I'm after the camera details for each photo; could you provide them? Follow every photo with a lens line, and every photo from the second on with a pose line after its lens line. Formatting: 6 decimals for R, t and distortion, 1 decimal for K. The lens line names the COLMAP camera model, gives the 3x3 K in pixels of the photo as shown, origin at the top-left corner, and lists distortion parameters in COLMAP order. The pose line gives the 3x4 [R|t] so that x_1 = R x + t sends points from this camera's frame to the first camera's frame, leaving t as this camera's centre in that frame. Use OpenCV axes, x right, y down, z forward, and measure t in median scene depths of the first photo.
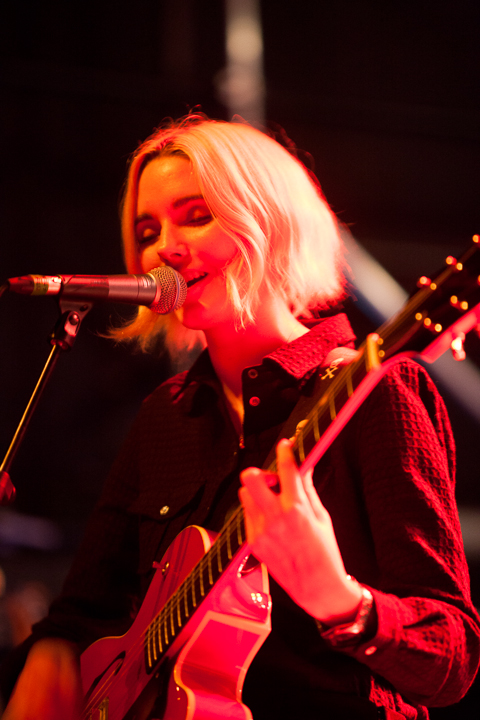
lens RADIAL K [[4055.7, 0, 240.0], [0, 4055.7, 360.0], [0, 0, 1]] dist [6.160233, 5.000337]
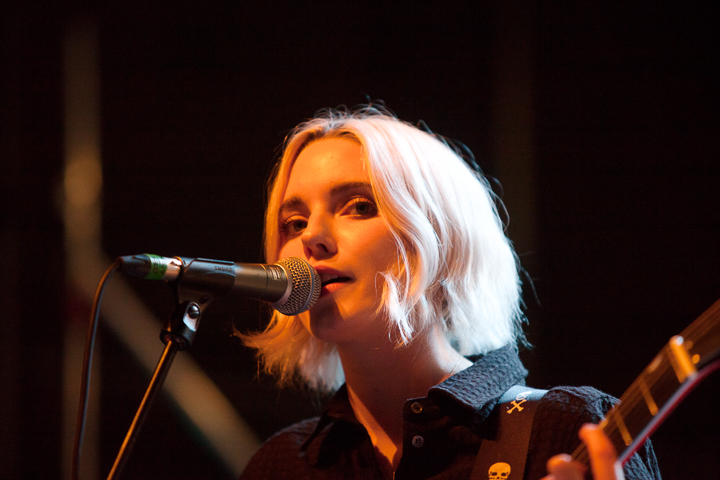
lens RADIAL K [[4055.7, 0, 360.0], [0, 4055.7, 240.0], [0, 0, 1]] dist [6.160233, 5.000337]
pose [[0.993296, 0.114112, -0.018475, 0.007320], [-0.114676, 0.992852, -0.033088, -0.000700], [0.014567, 0.034984, 0.999282, 0.179778]]
